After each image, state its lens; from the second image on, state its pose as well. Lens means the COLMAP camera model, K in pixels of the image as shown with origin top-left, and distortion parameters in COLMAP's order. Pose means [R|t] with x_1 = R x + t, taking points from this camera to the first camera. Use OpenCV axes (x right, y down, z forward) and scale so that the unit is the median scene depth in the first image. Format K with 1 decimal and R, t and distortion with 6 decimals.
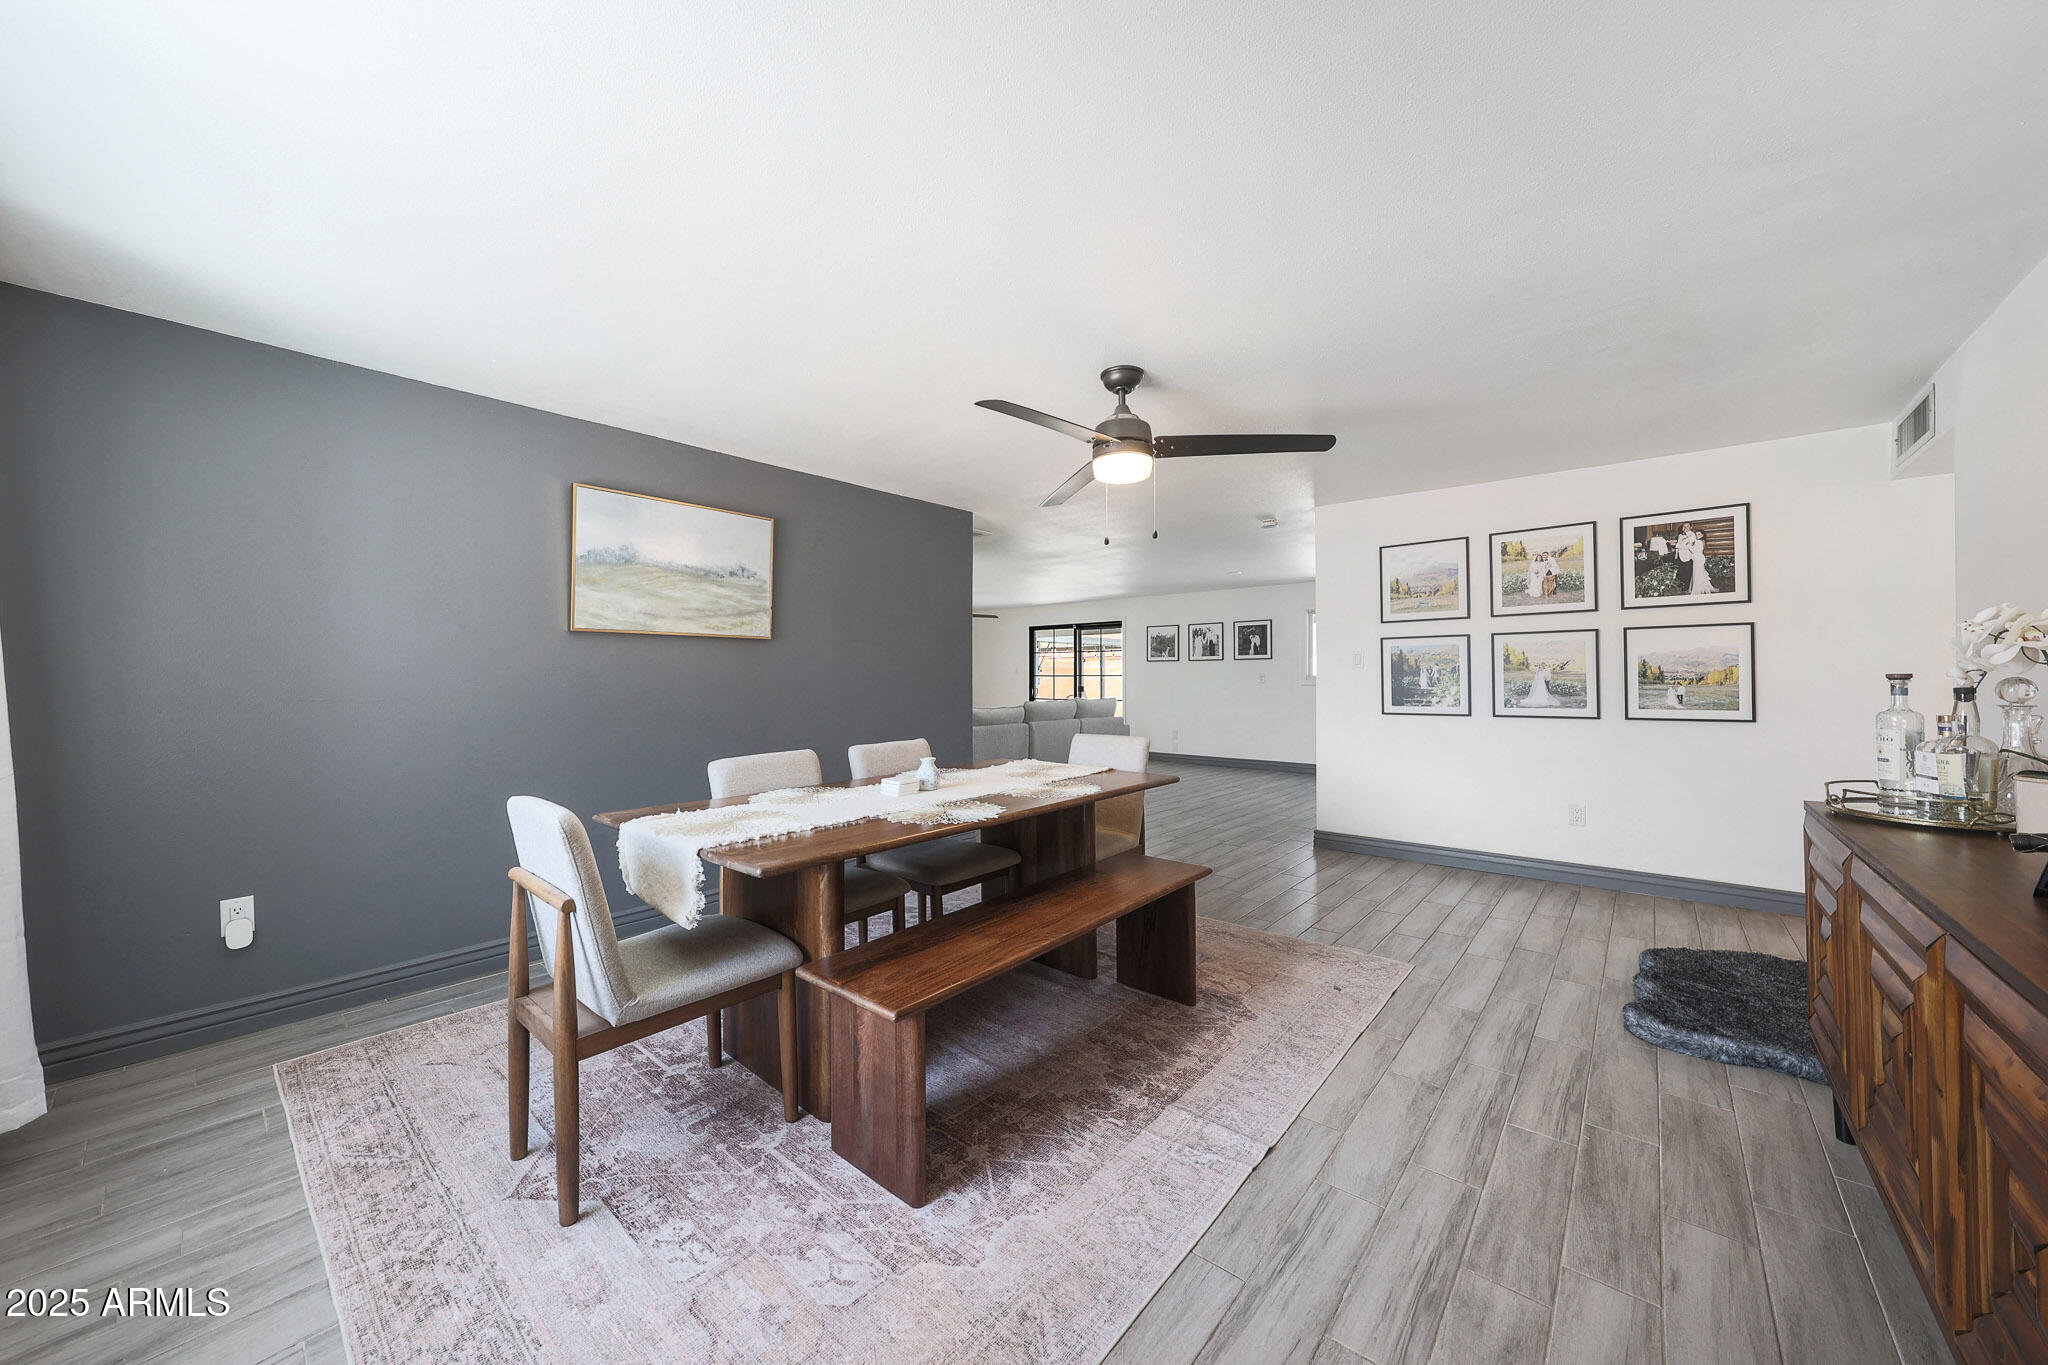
lens RADIAL K [[739.0, 0, 1015.6], [0, 739.0, 667.8], [0, 0, 1]] dist [0.008577, 0.000330]
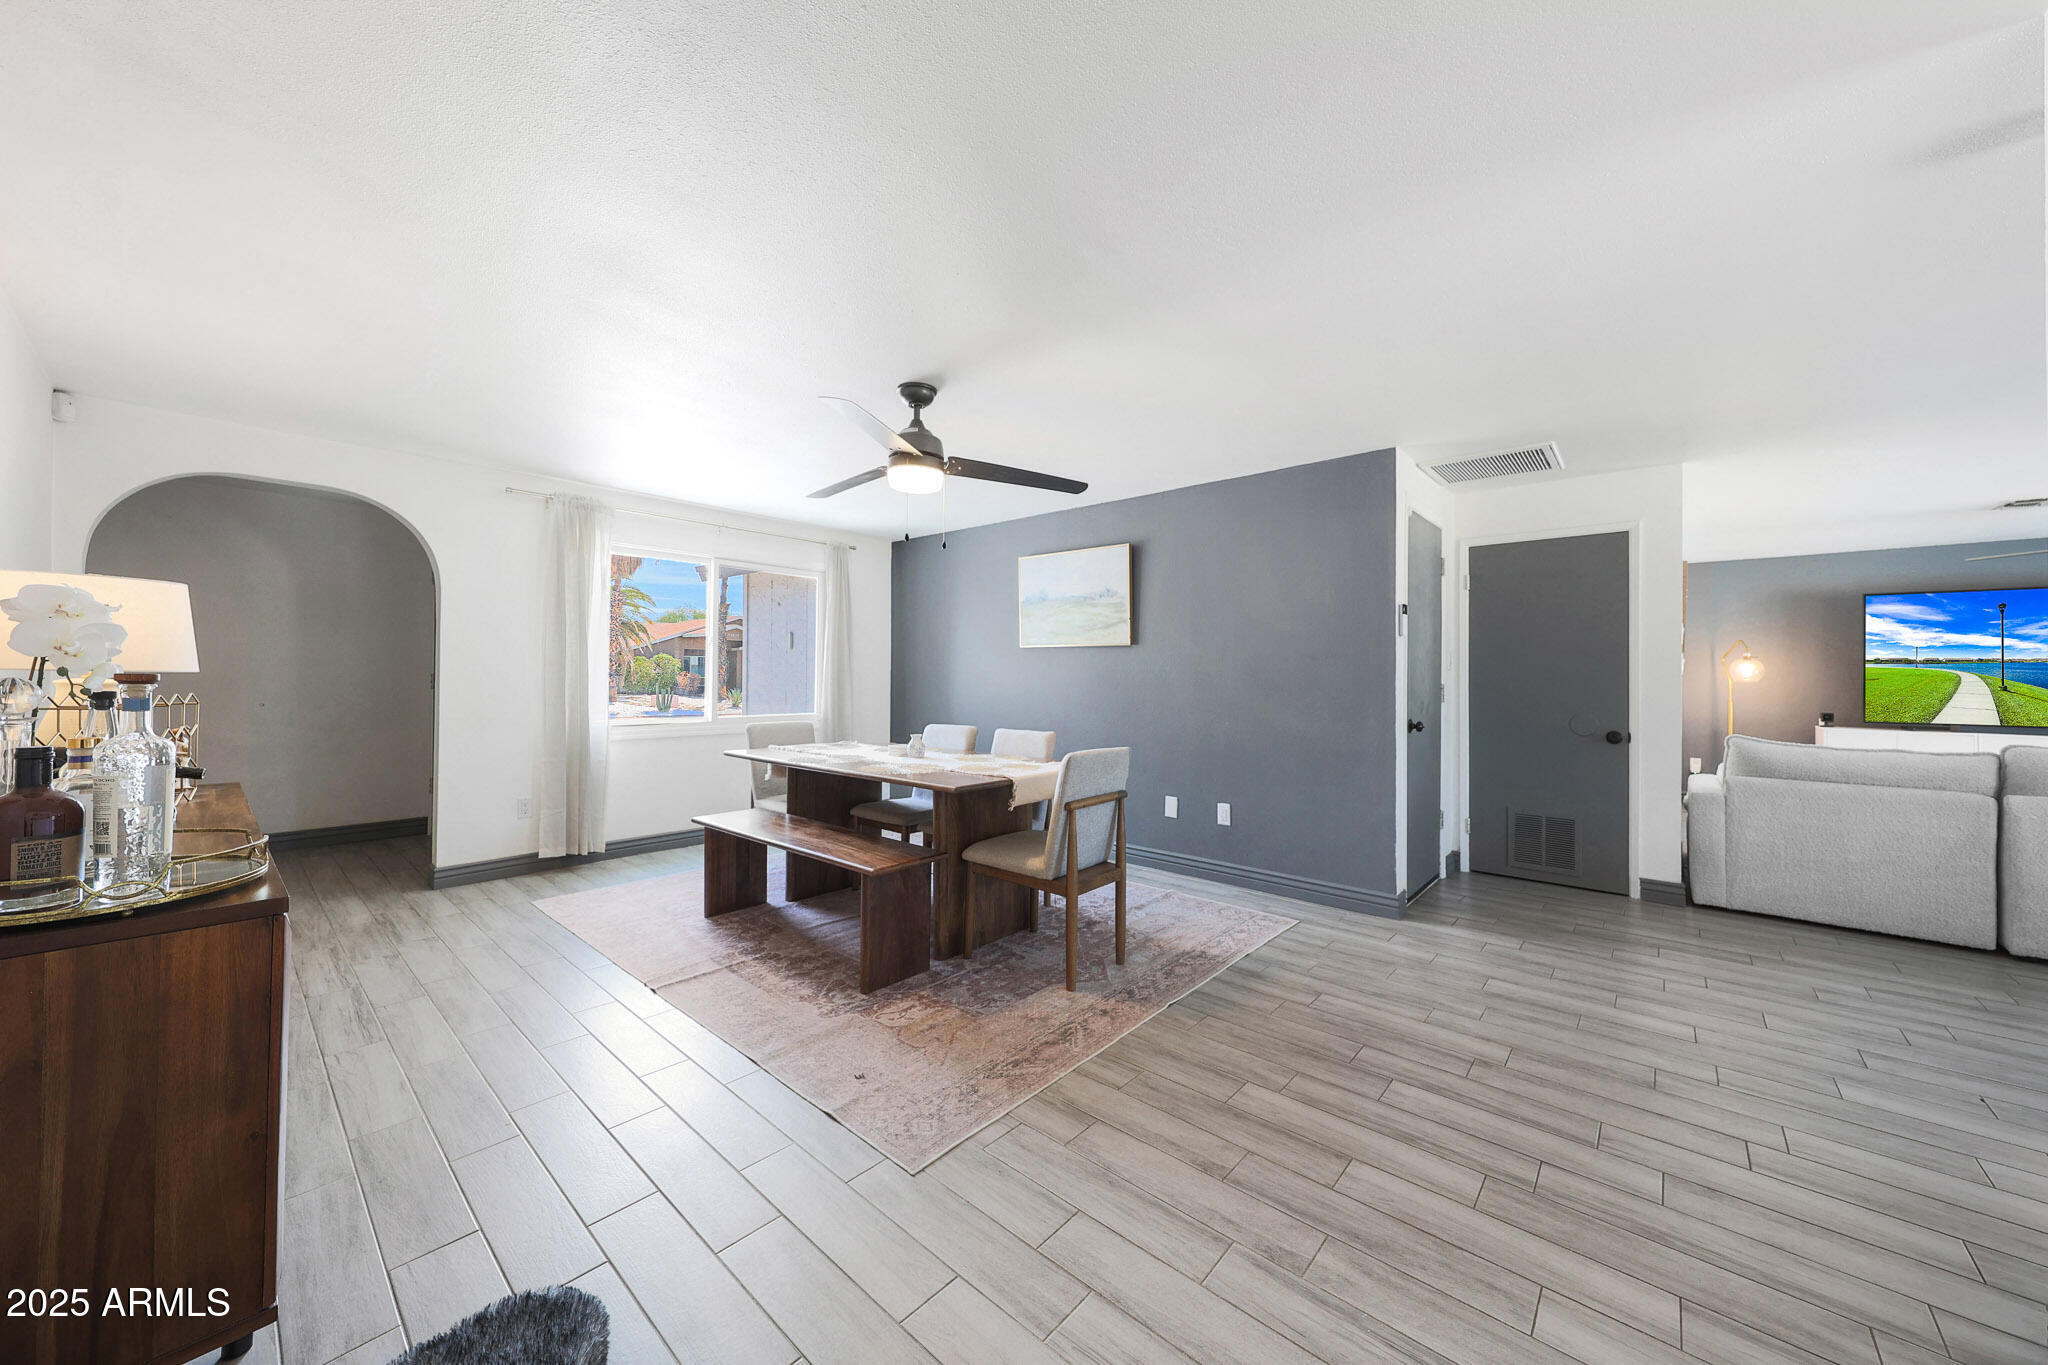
lens RADIAL K [[739.0, 0, 1014.5], [0, 739.0, 677.9], [0, 0, 1]] dist [0.008577, 0.000330]
pose [[-0.036347, 0.006900, -0.999315, 1.003641], [0.004913, 0.999965, 0.006726, 0.006580], [0.999327, -0.004665, -0.036380, 0.993160]]
